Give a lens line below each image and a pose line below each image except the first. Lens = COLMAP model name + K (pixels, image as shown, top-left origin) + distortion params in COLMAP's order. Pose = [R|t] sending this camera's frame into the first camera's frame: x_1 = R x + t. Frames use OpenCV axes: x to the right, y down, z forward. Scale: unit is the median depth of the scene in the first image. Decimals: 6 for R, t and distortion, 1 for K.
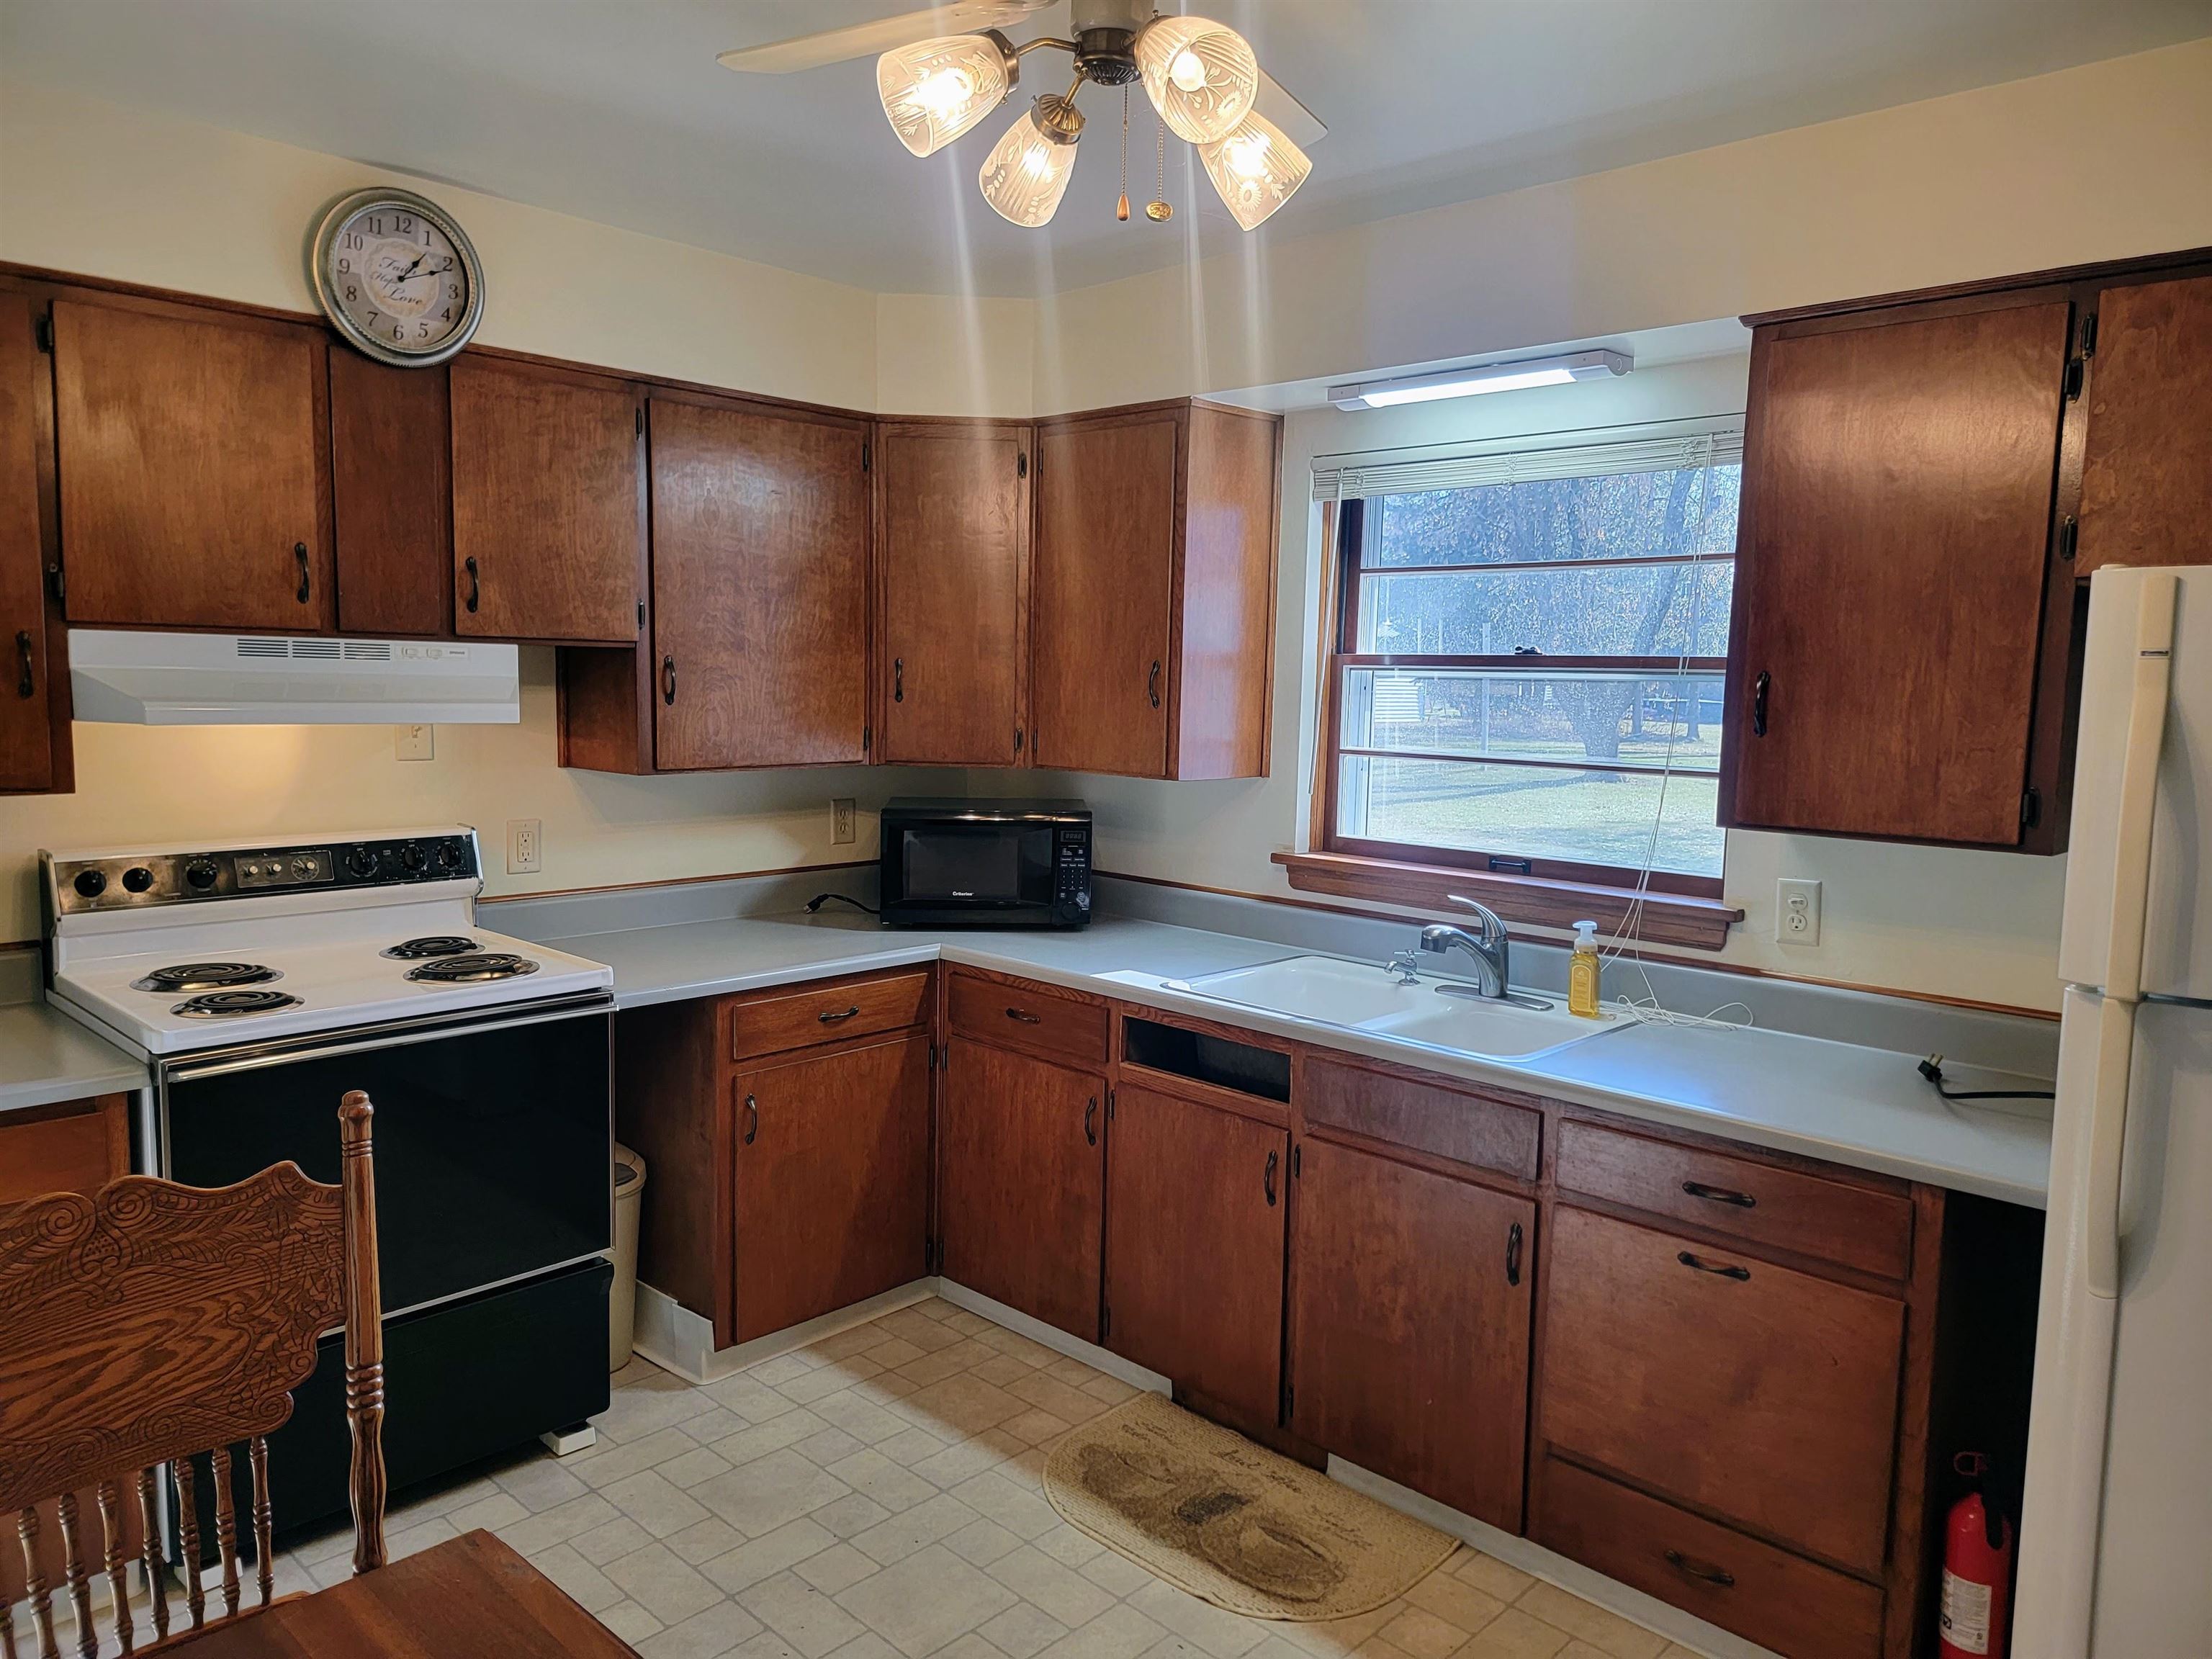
lens RADIAL K [[1506.3, 0, 1098.4], [0, 1506.3, 831.3], [0, 0, 1]] dist [0.078936, -0.068422]
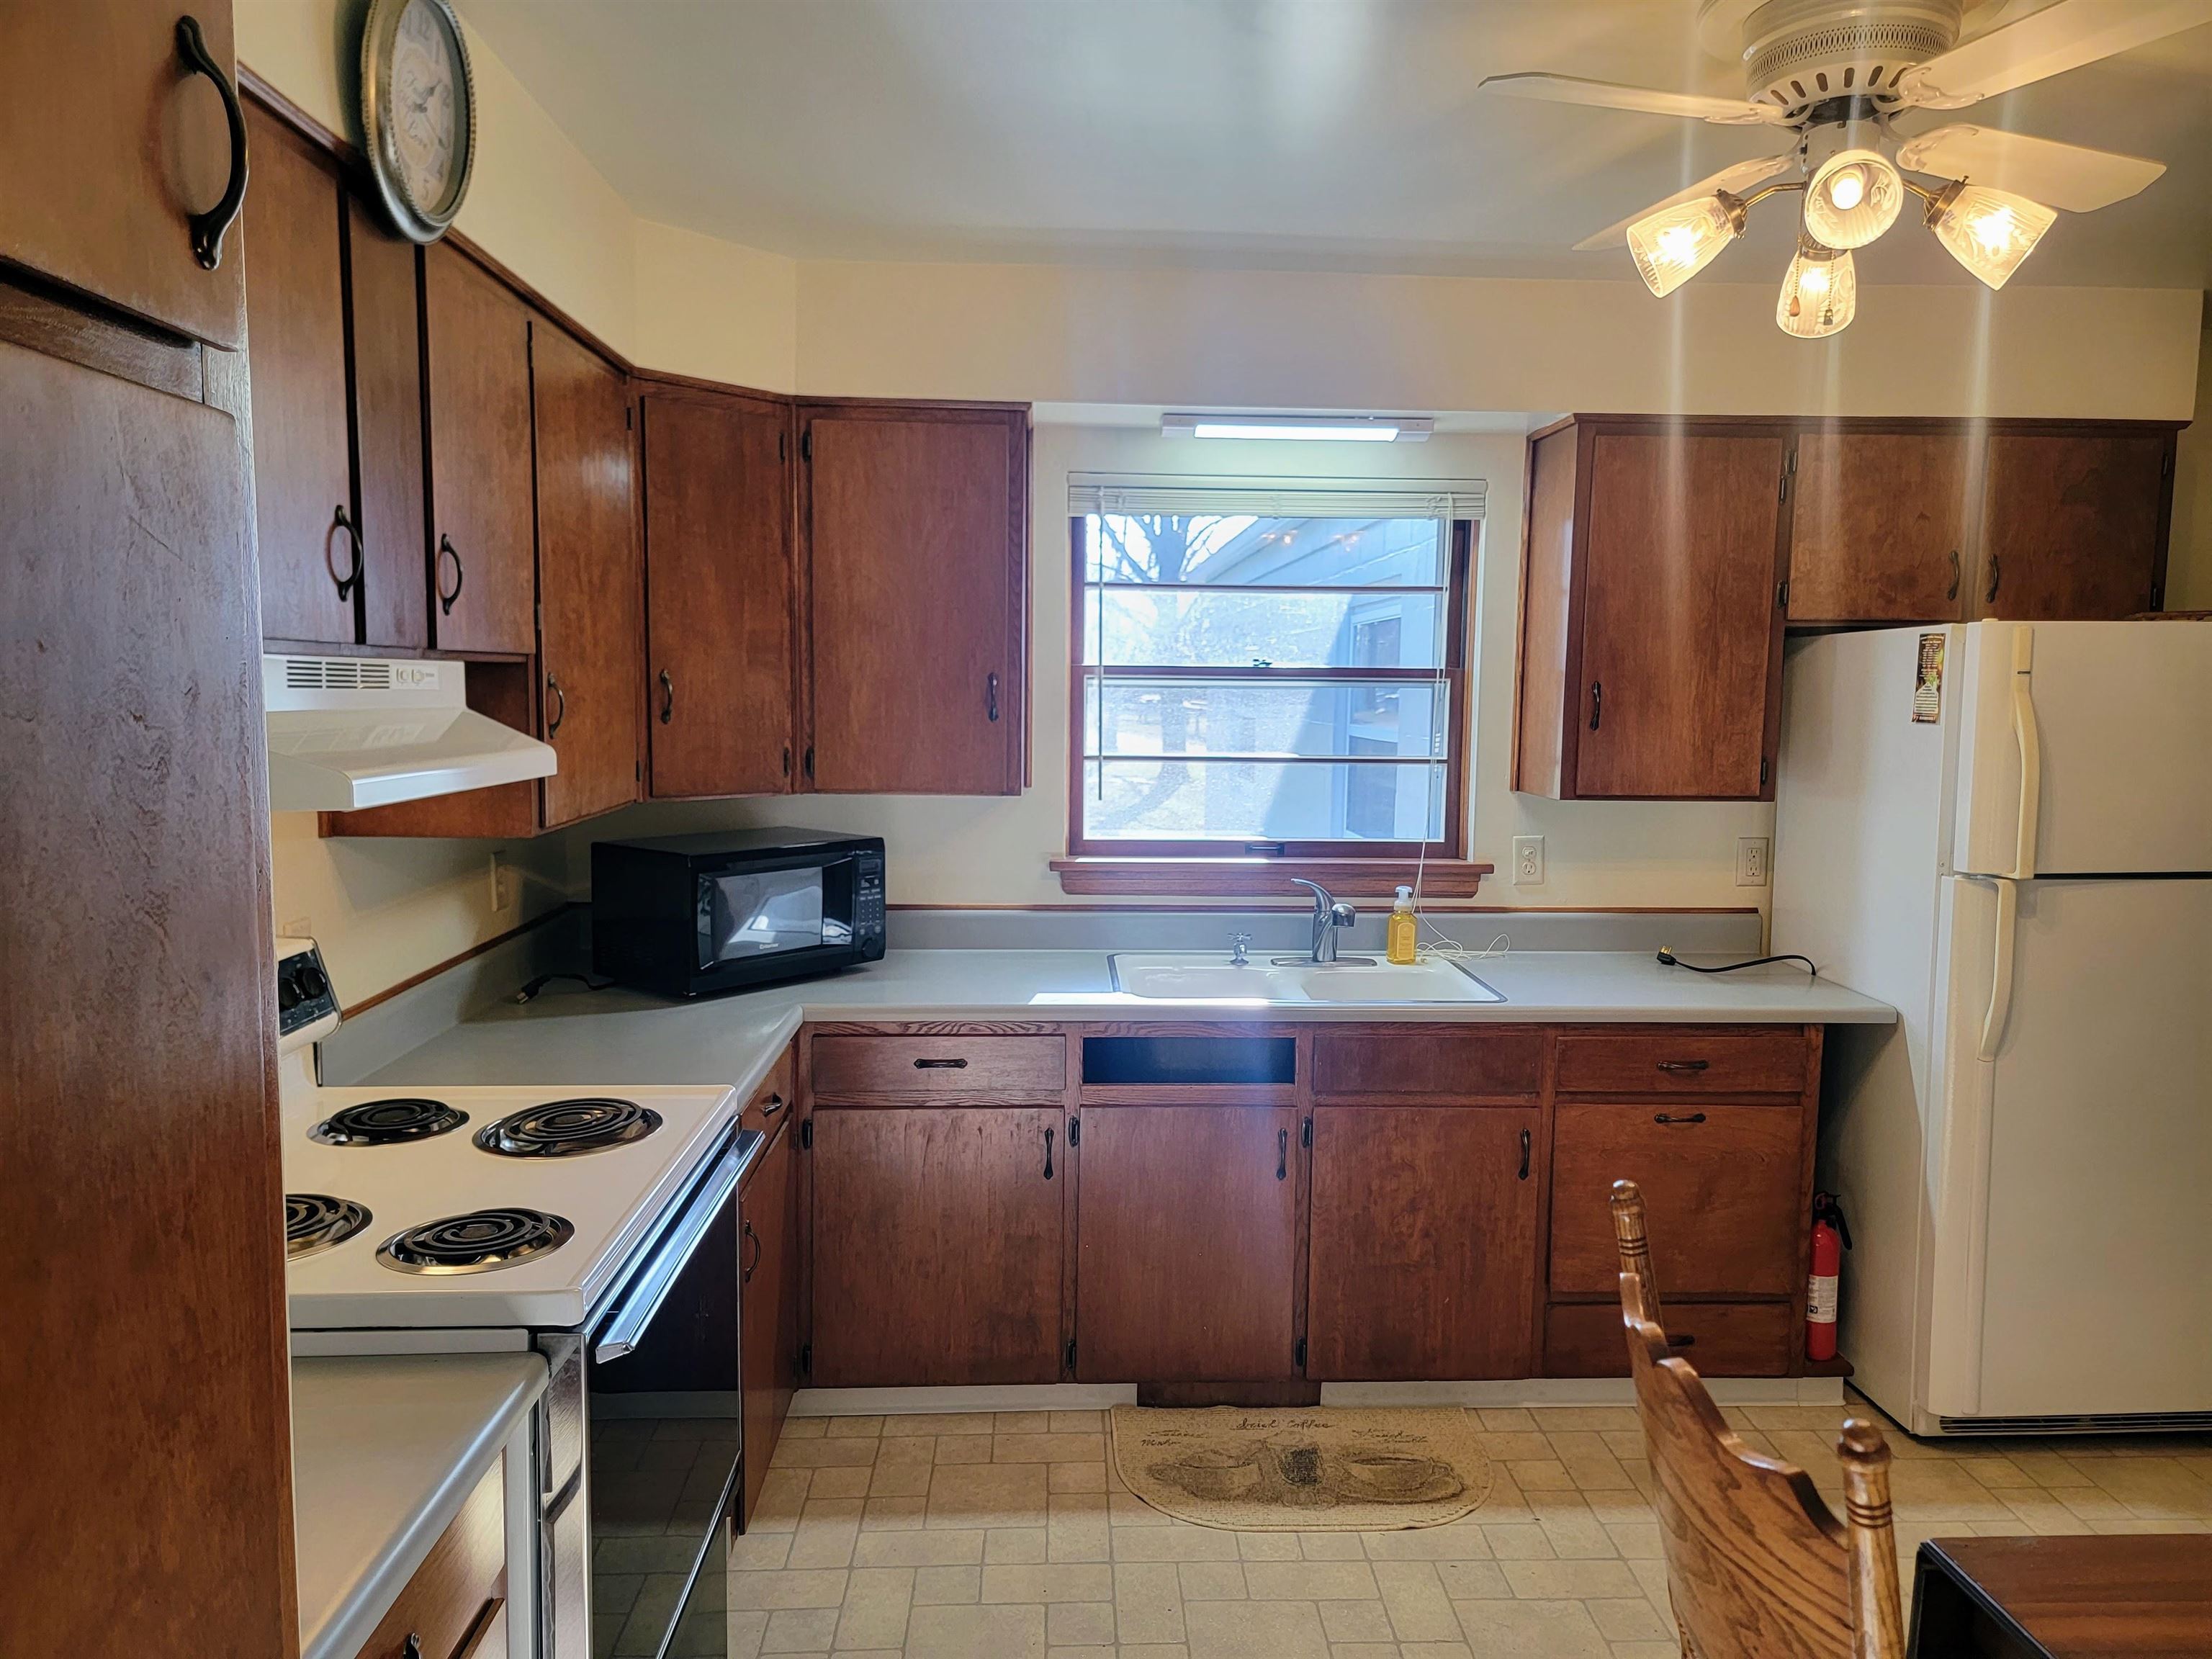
lens RADIAL K [[1517.2, 0, 1127.0], [0, 1517.2, 842.2], [0, 0, 1]] dist [0.079829, -0.065922]
pose [[0.687501, -0.089610, 0.720634, -0.756181], [0.079975, 0.995664, 0.047511, -0.055370], [-0.721766, 0.024969, 0.691686, 0.335163]]
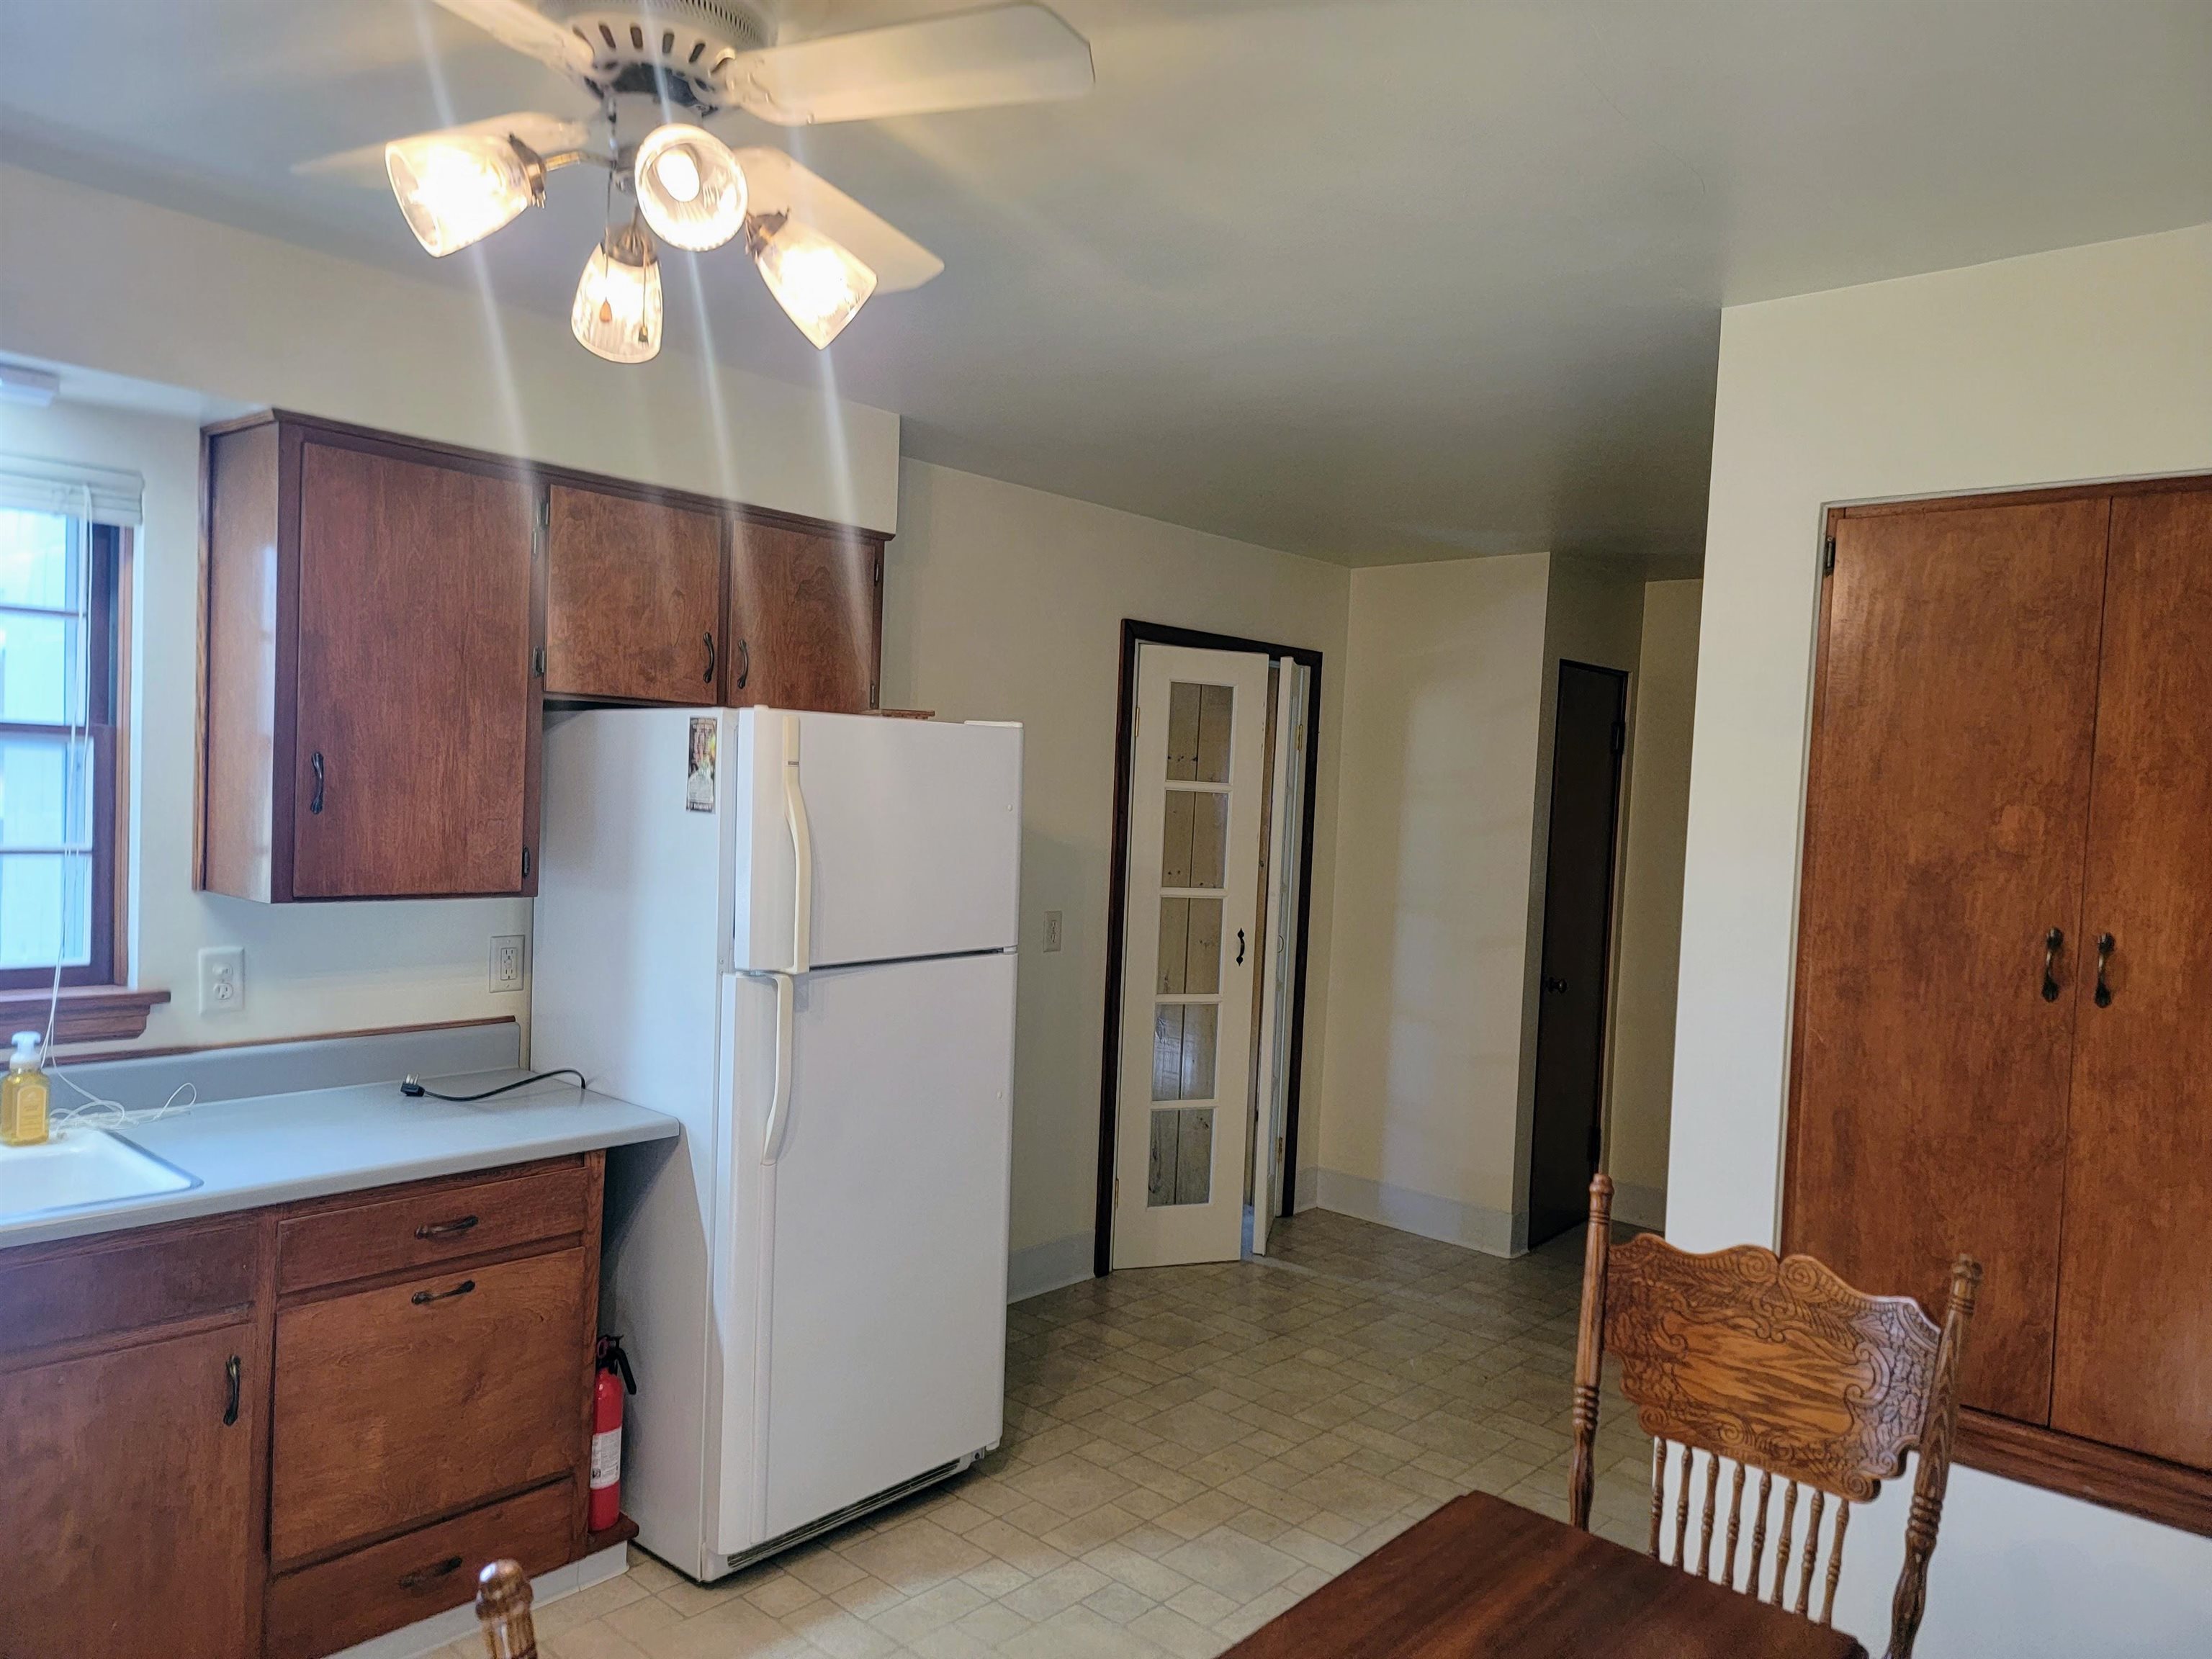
lens RADIAL K [[1534.6, 0, 1108.8], [0, 1534.6, 851.7], [0, 0, 1]] dist [0.080437, -0.073067]
pose [[-0.036892, -0.067933, 0.997008, -0.607350], [0.060432, 0.995709, 0.070081, -0.071548], [-0.997490, 0.062836, -0.032629, 0.445251]]
